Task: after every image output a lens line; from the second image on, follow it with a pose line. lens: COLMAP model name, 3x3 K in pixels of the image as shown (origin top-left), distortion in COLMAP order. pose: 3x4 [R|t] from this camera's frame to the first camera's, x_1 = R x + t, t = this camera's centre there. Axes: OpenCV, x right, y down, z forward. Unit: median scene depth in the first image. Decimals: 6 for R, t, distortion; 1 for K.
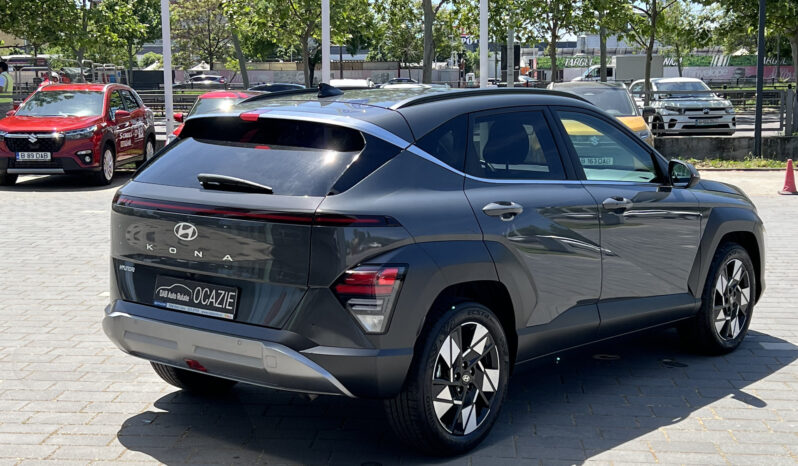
lens RADIAL K [[1177.2, 0, 397.6], [0, 1177.2, 235.3], [0, 0, 1]] dist [0.124525, 0.000000]
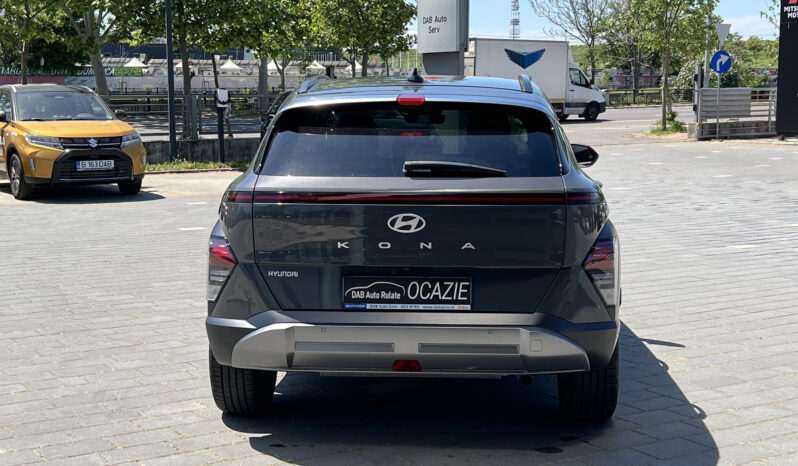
lens RADIAL K [[1177.2, 0, 396.7], [0, 1177.2, 234.7], [0, 0, 1]] dist [0.124525, 0.000000]
pose [[0.794949, -0.068939, 0.602746, -0.747440], [0.074823, 0.997079, 0.015358, -0.008958], [-0.602044, 0.032890, 0.797785, 0.263429]]
